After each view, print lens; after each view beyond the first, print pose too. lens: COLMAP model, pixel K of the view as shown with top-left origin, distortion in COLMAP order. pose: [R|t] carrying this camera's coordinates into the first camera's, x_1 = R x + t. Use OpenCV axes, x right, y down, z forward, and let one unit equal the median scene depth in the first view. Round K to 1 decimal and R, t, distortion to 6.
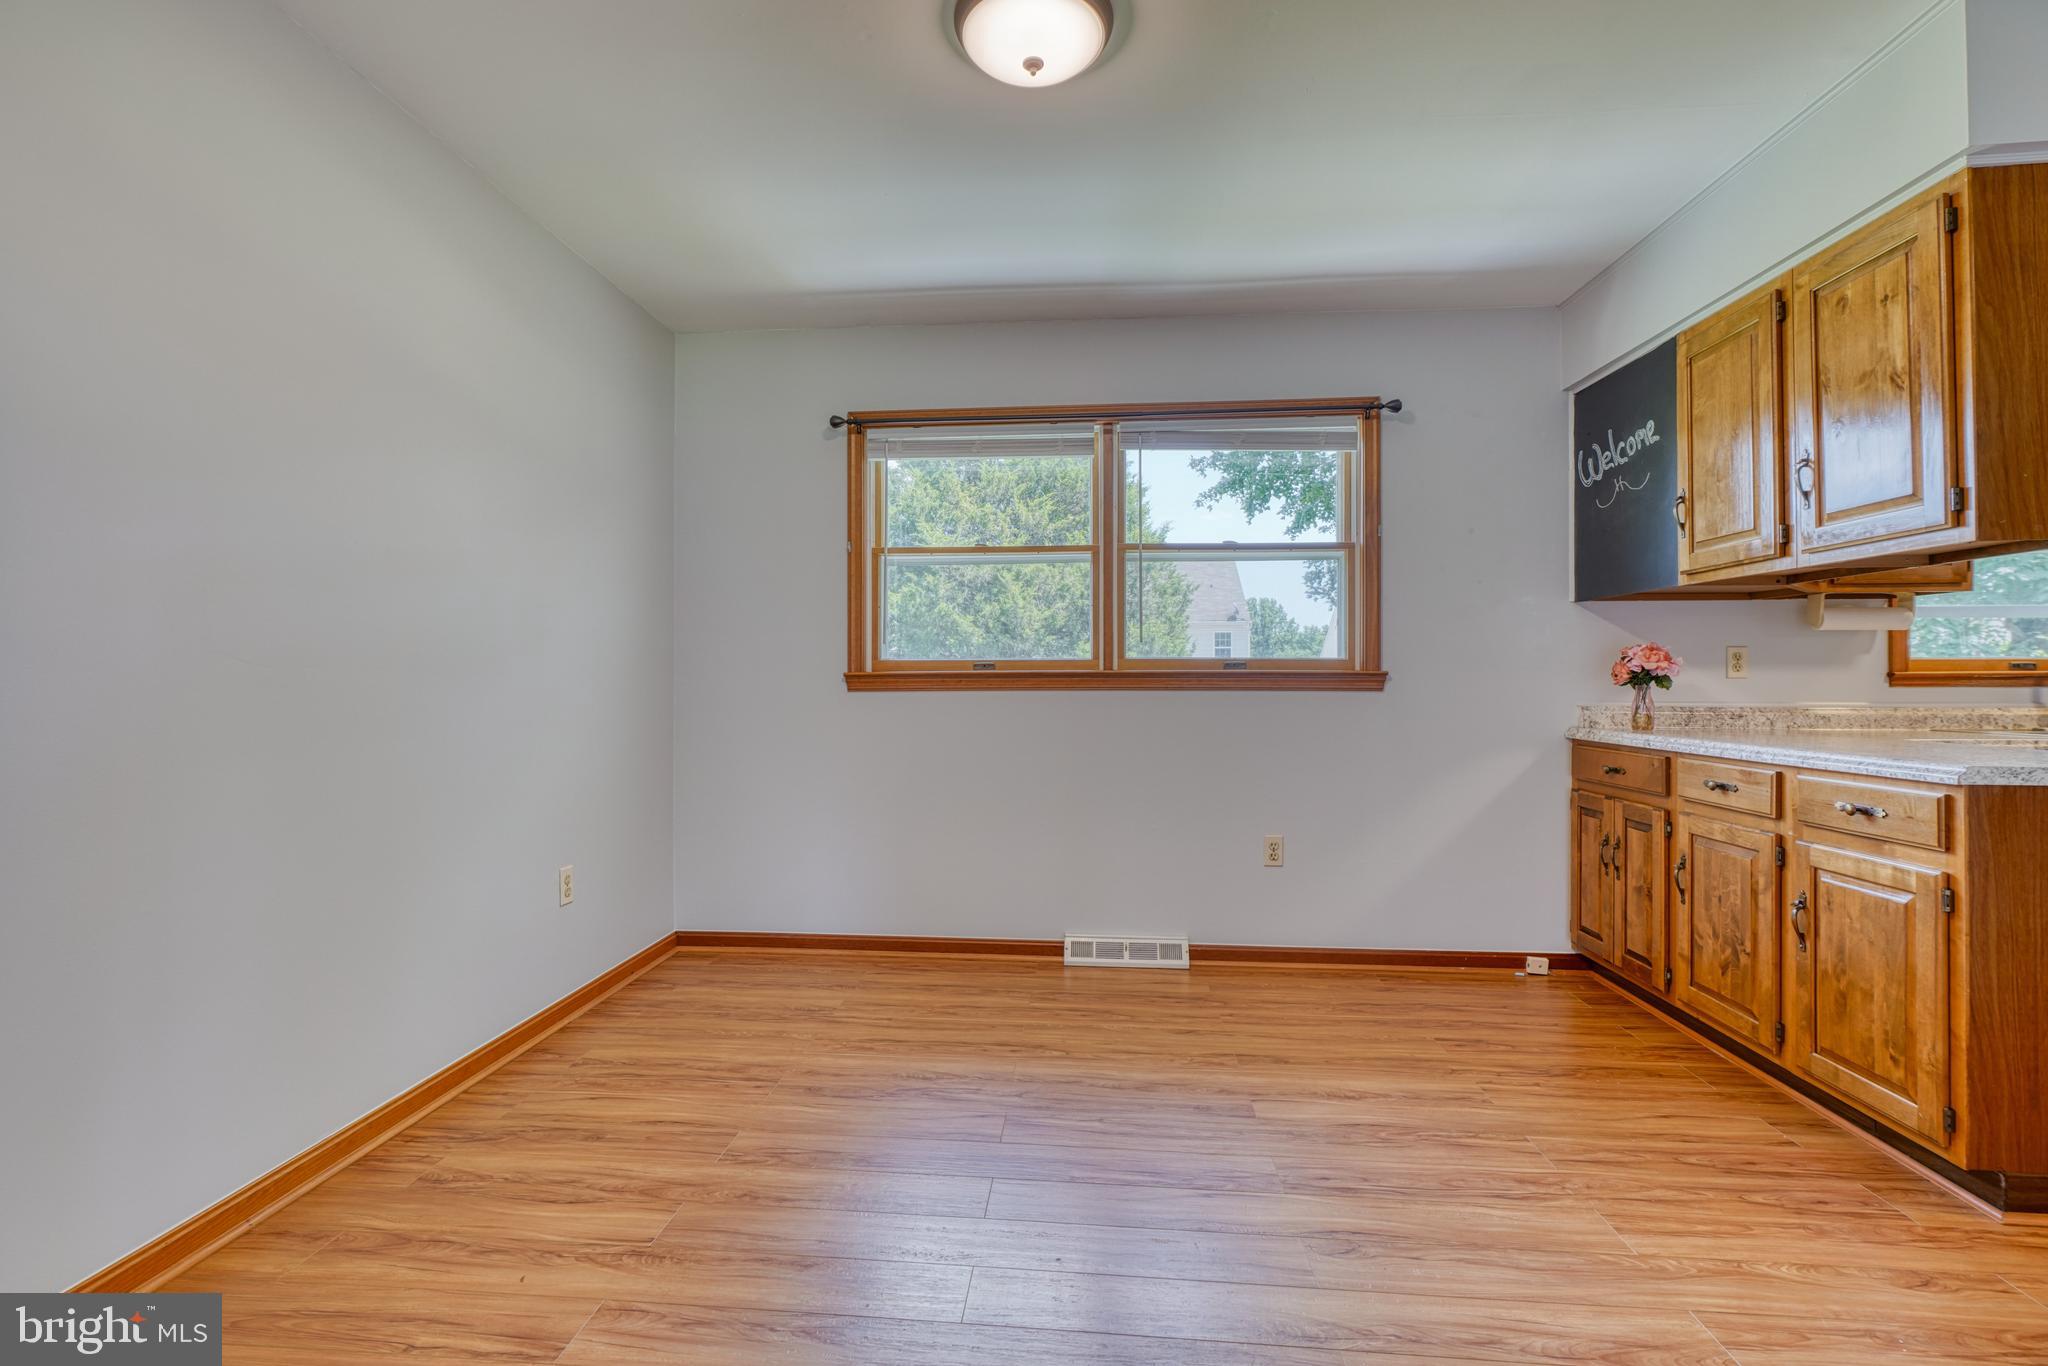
lens RADIAL K [[918.7, 0, 1009.3], [0, 918.7, 678.3], [0, 0, 1]] dist [-0.013430, 0.004868]
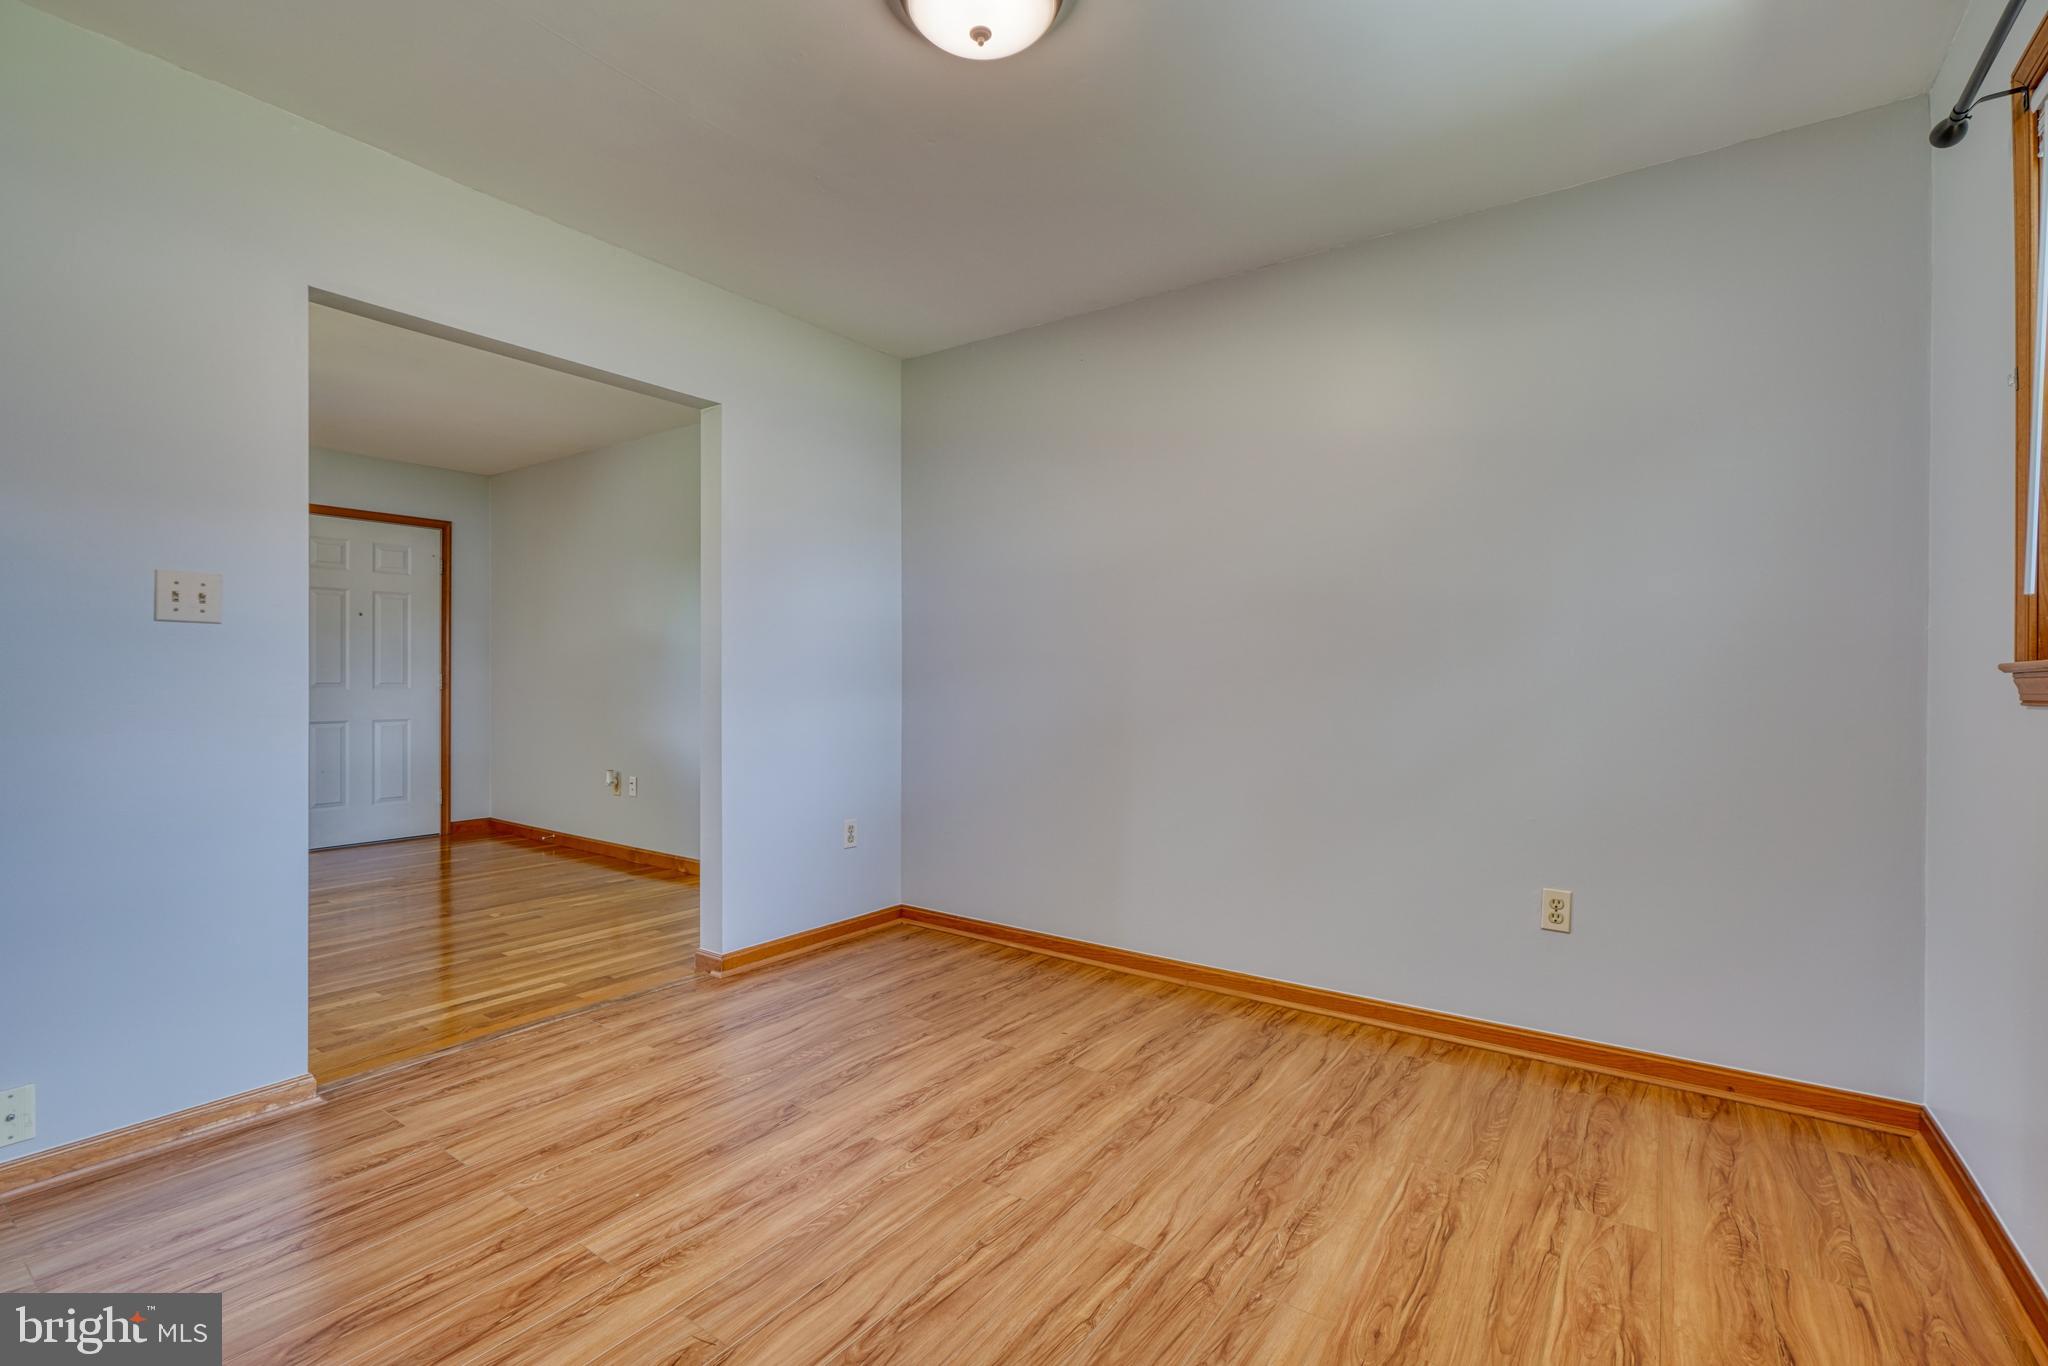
lens RADIAL K [[918.7, 0, 1017.9], [0, 918.7, 703.5], [0, 0, 1]] dist [-0.013430, 0.004868]
pose [[-0.495993, 0.021163, -0.868068, 0.569812], [-0.001812, 0.999676, 0.025407, 0.004032], [0.868325, 0.014175, -0.495794, 1.036515]]
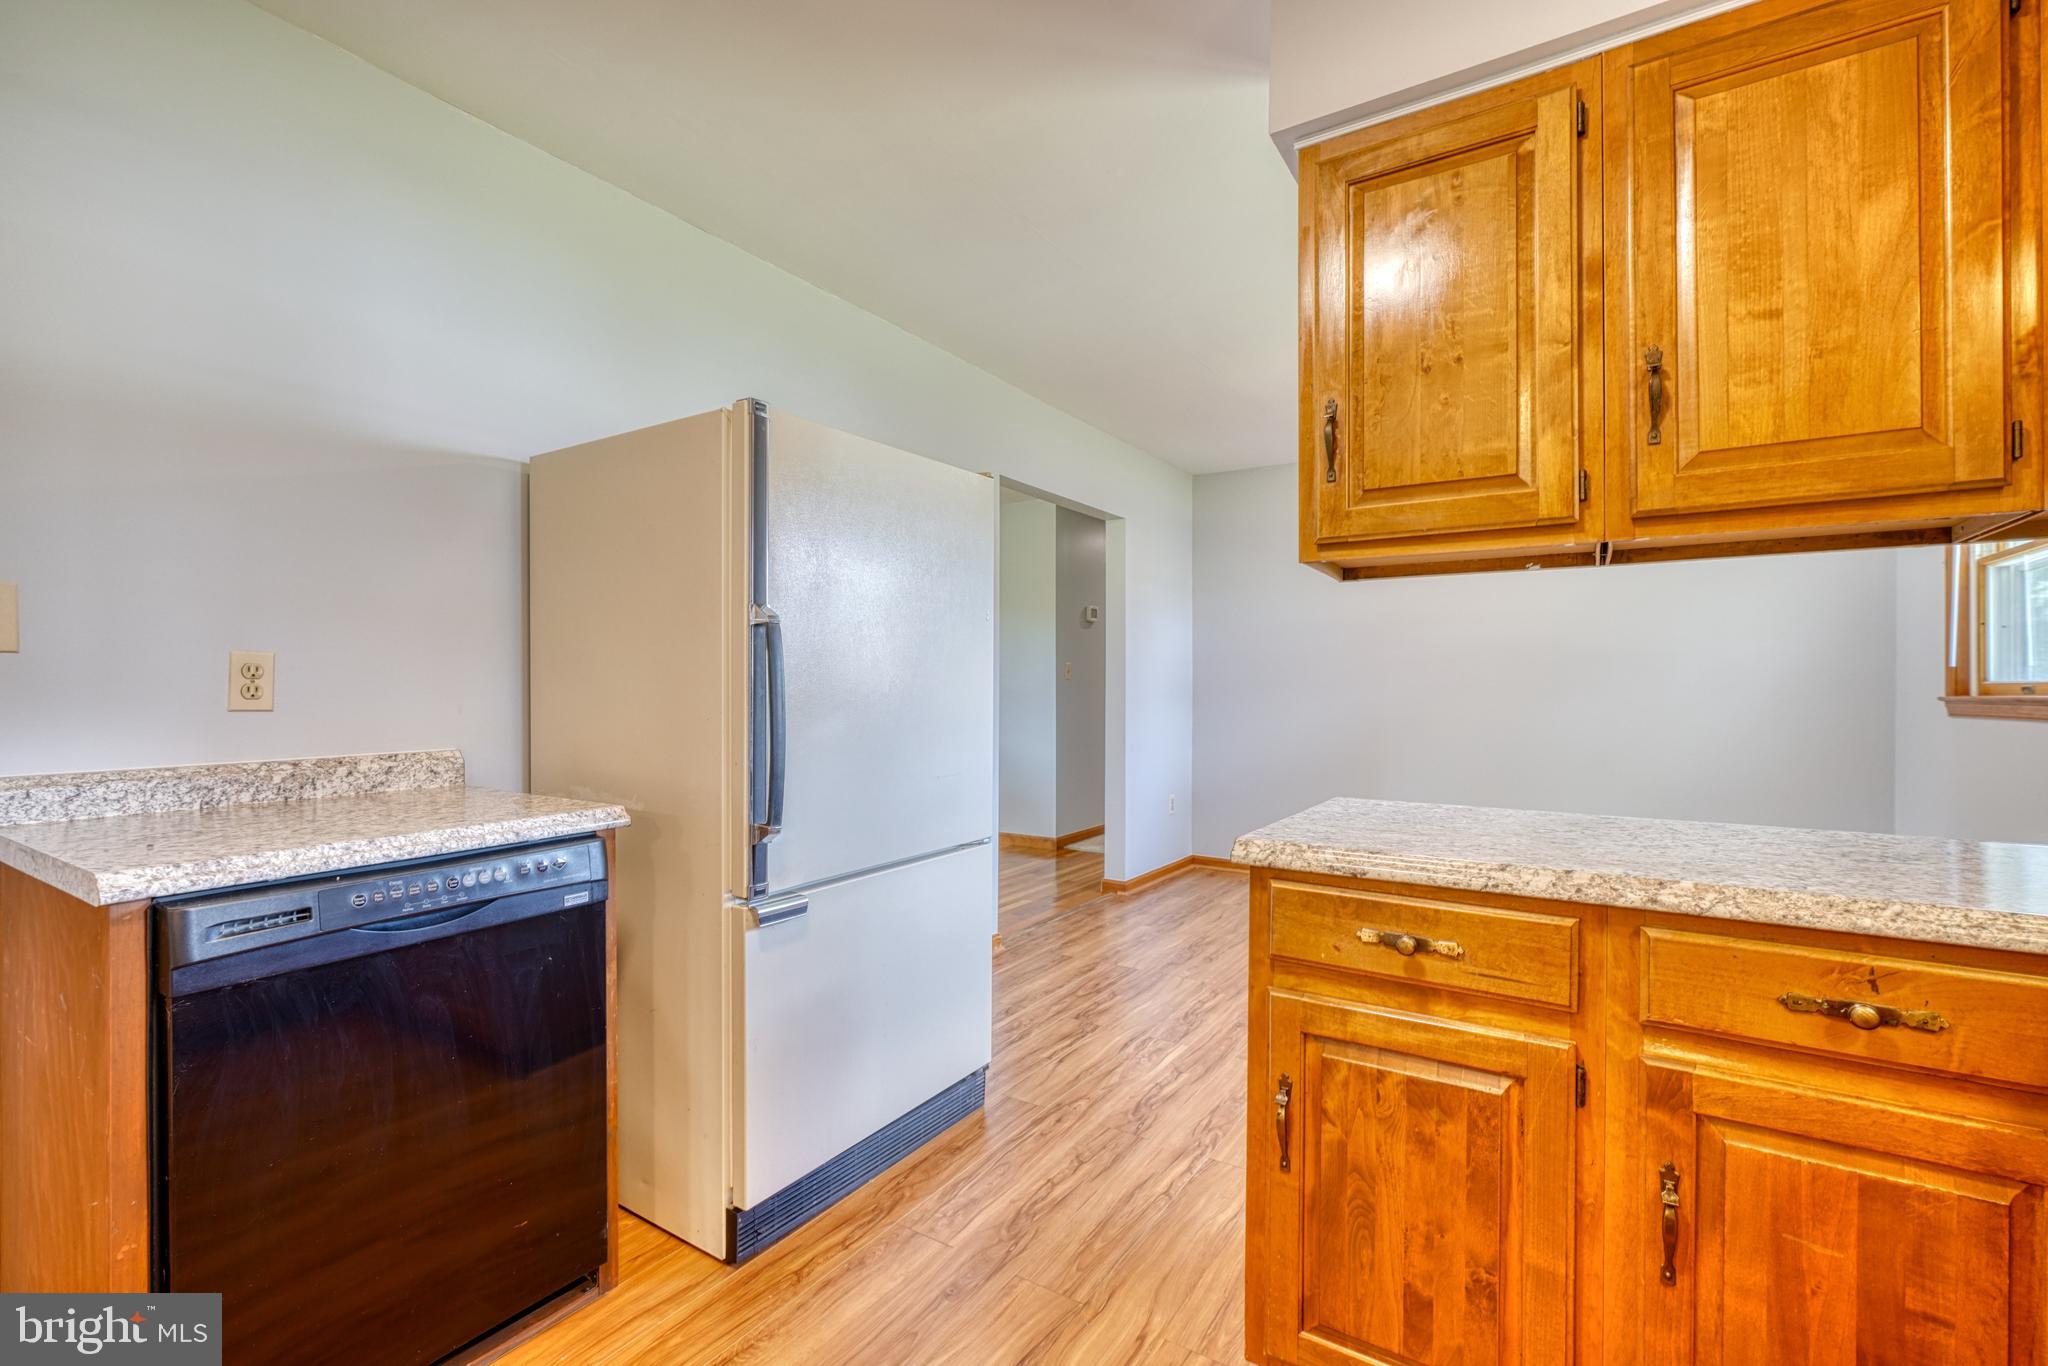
lens RADIAL K [[918.7, 0, 1013.8], [0, 918.7, 683.7], [0, 0, 1]] dist [-0.013430, 0.004868]
pose [[-0.465873, -0.001082, -0.884851, 1.420207], [-0.000273, 0.999999, -0.001079, -0.021736], [0.884852, -0.000261, -0.465873, 0.760058]]
